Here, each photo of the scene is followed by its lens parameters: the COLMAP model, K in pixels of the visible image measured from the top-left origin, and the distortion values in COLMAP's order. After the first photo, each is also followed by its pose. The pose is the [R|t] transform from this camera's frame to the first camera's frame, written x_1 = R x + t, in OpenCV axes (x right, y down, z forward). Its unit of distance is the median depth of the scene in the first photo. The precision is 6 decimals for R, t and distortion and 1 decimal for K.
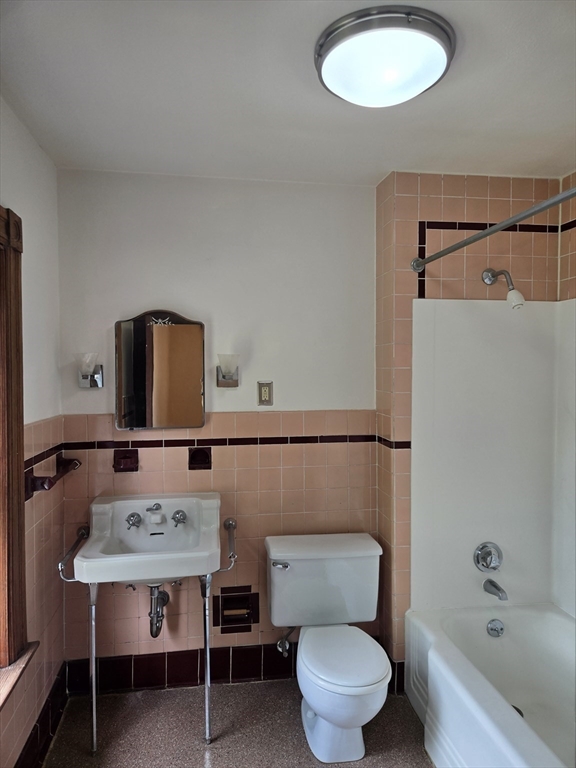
lens RADIAL K [[515.6, 0, 288.2], [0, 515.6, 385.0], [0, 0, 1]] dist [0.073226, -0.060105]
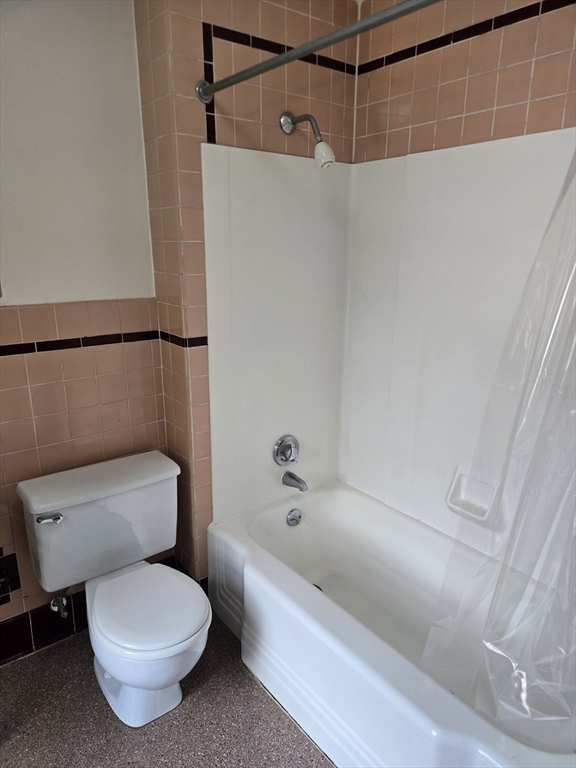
lens RADIAL K [[515.6, 0, 288.2], [0, 515.6, 385.0], [0, 0, 1]] dist [0.073226, -0.060105]
pose [[0.872808, -0.124920, 0.471807, -0.042434], [0.008970, 0.970632, 0.240400, -0.010258], [-0.487982, -0.205591, 0.848296, 0.238462]]
